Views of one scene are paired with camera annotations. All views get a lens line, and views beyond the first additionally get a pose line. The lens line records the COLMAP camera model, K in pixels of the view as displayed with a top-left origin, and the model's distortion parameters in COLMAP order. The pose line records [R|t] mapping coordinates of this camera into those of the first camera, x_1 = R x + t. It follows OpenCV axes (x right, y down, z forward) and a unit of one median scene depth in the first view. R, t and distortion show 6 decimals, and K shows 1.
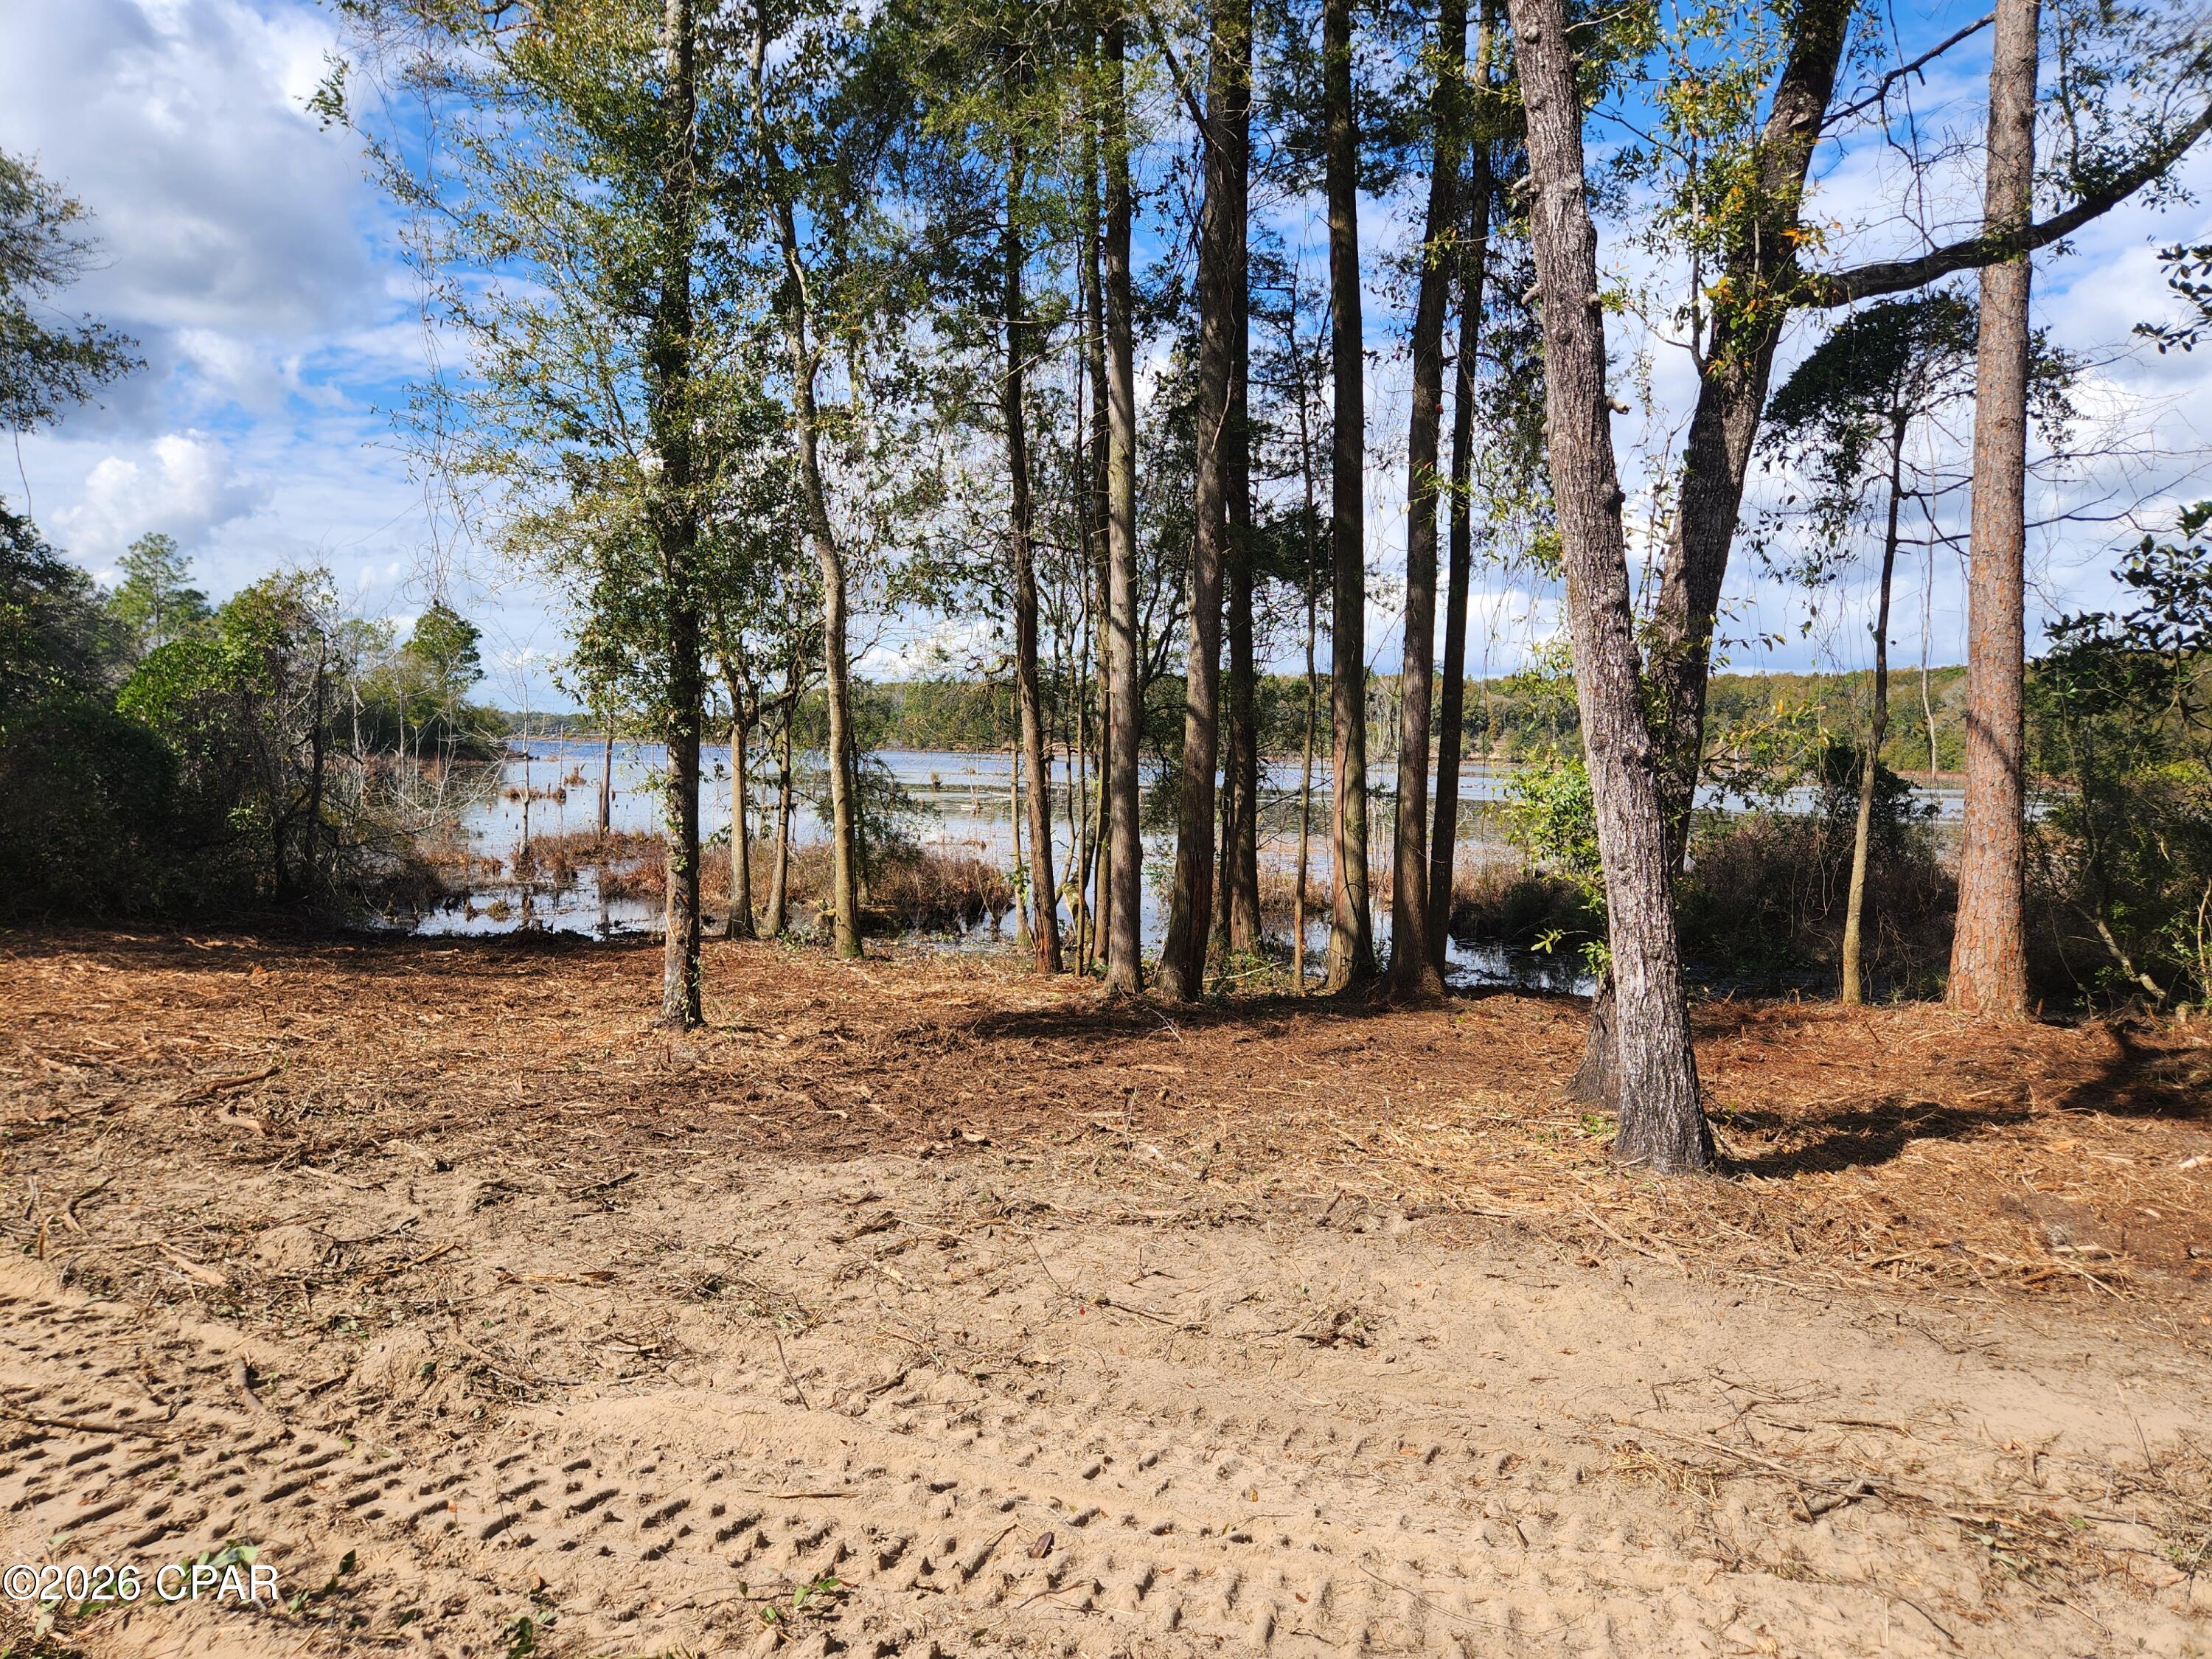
lens RADIAL K [[1500.5, 0, 1068.3], [0, 1500.5, 870.9], [0, 0, 1]] dist [-0.000588, -0.000102]
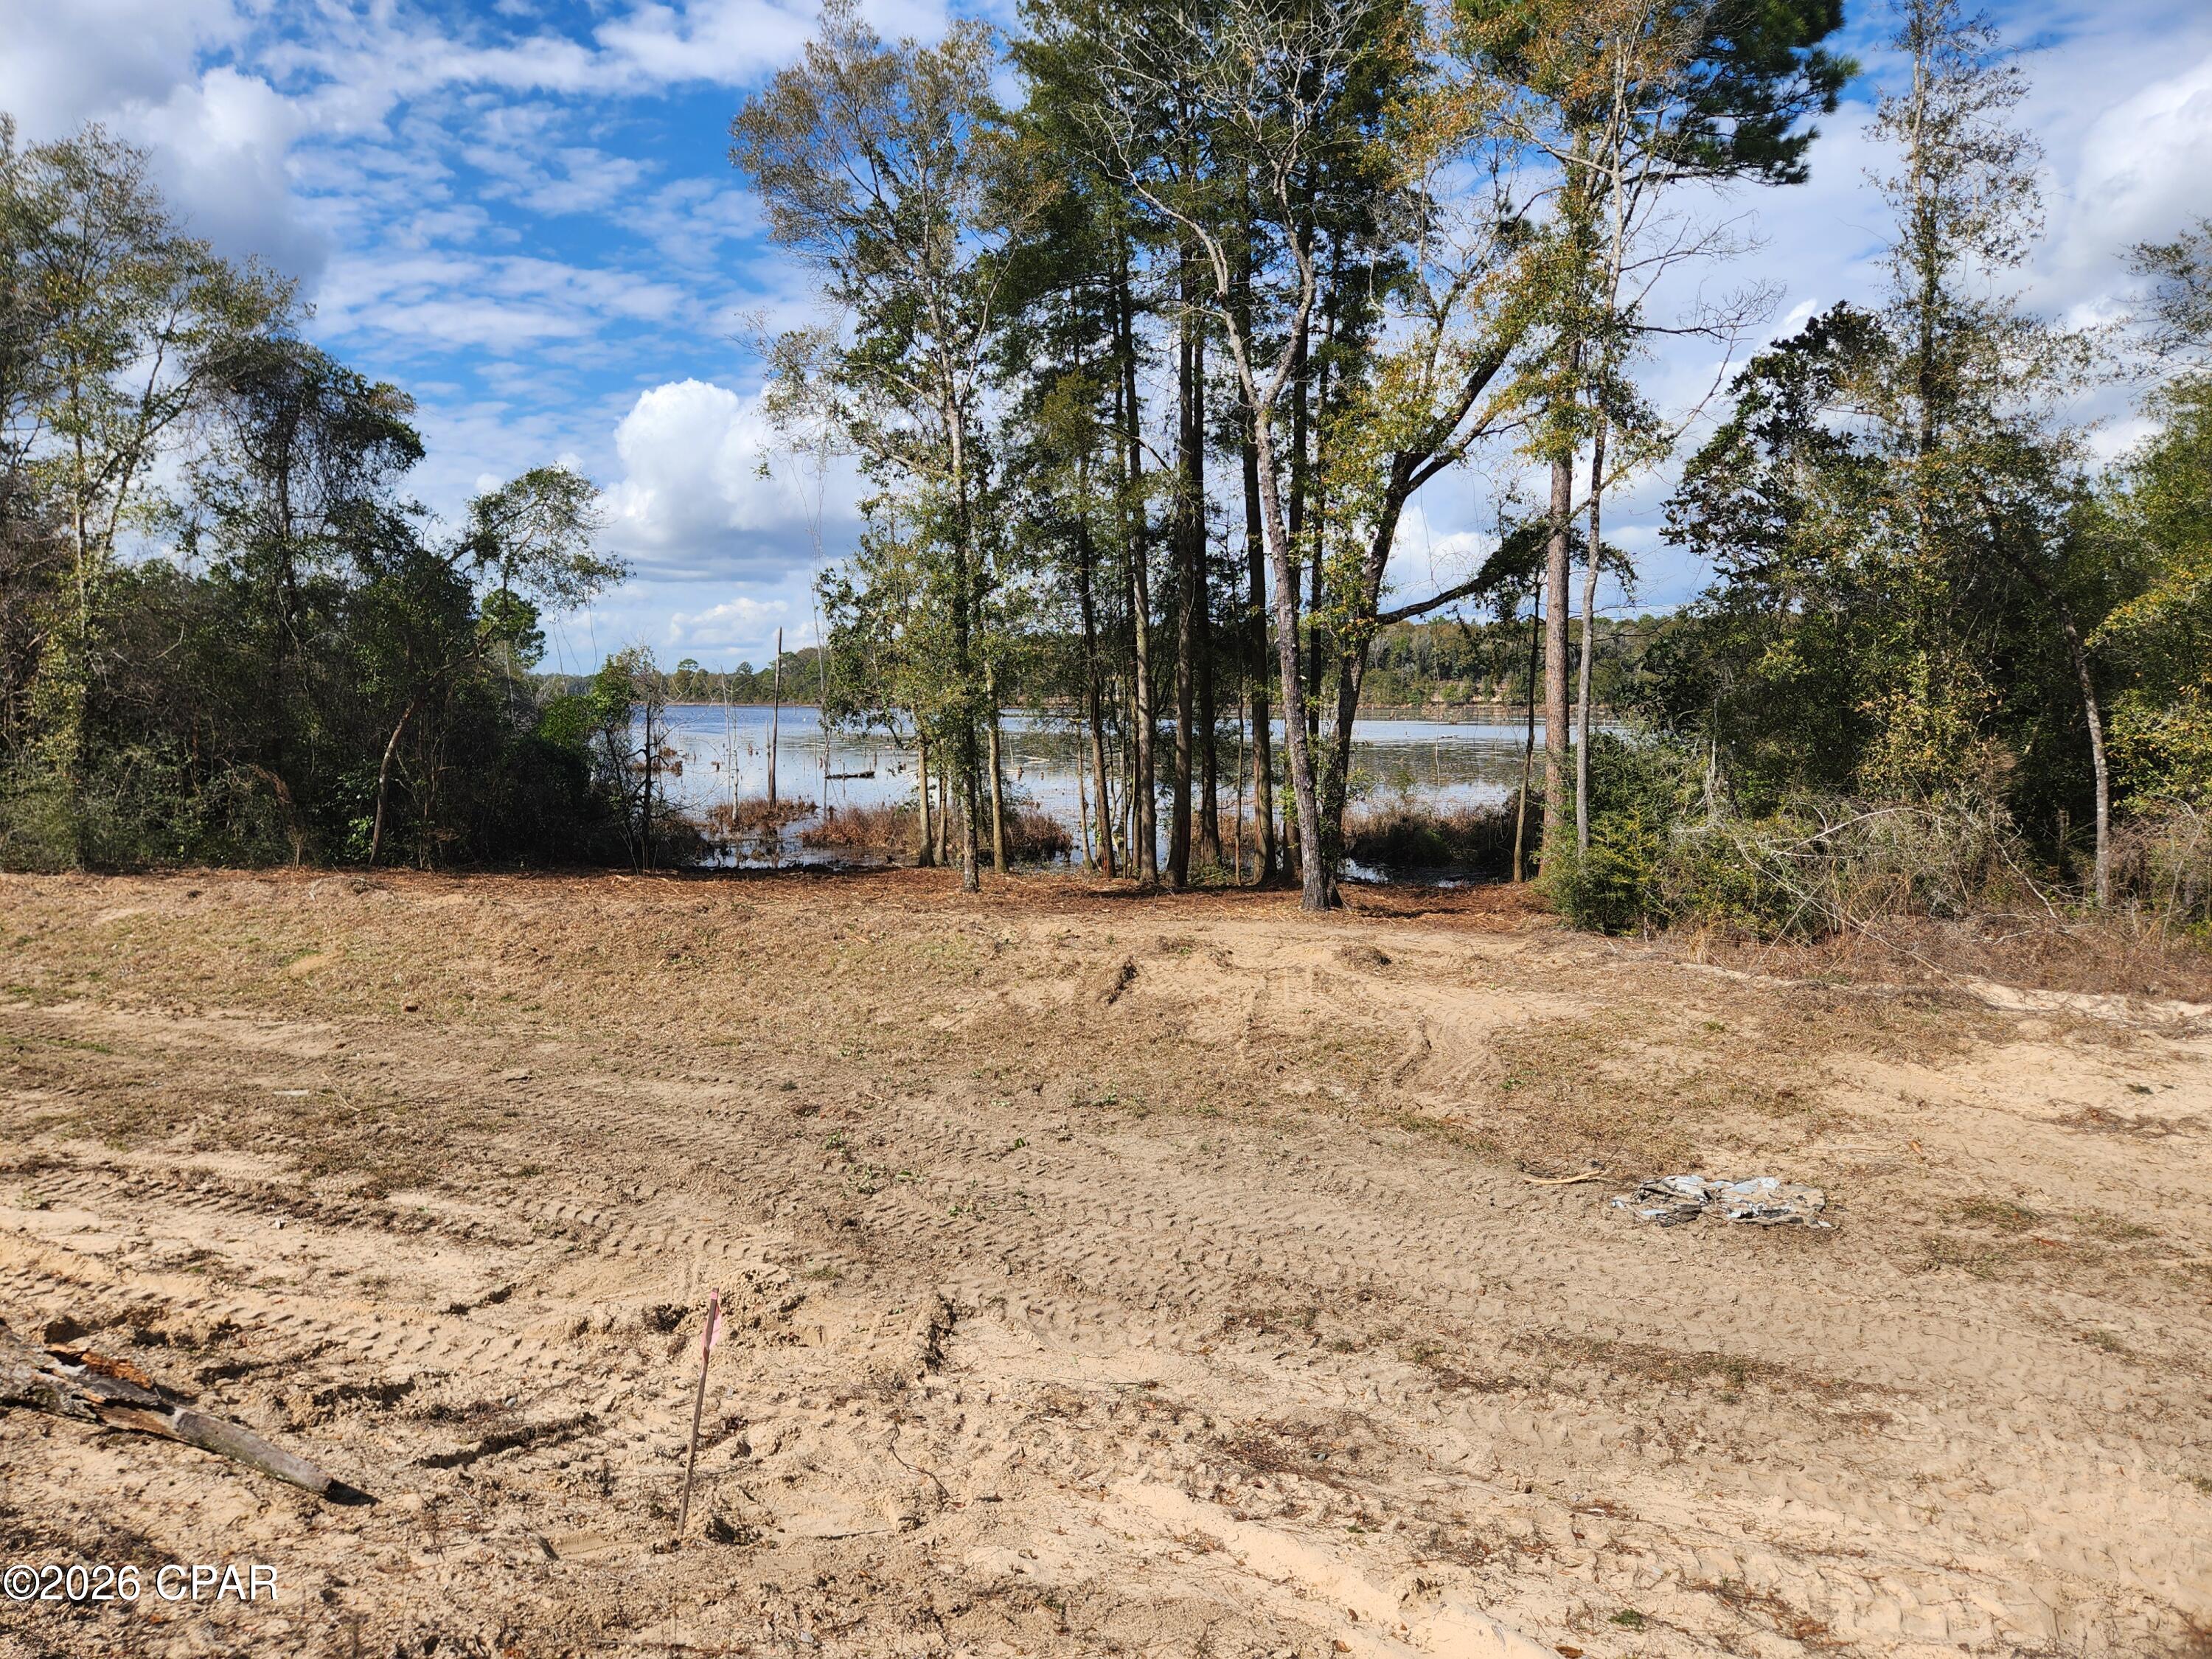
lens RADIAL K [[1466.0, 0, 1097.4], [0, 1466.0, 822.9], [0, 0, 1]] dist [0.095878, -0.094509]
pose [[0.999731, -0.022038, 0.007229, -0.042815], [0.022015, 0.999753, 0.003154, -0.009451], [-0.007297, -0.002994, 0.999969, -0.926134]]
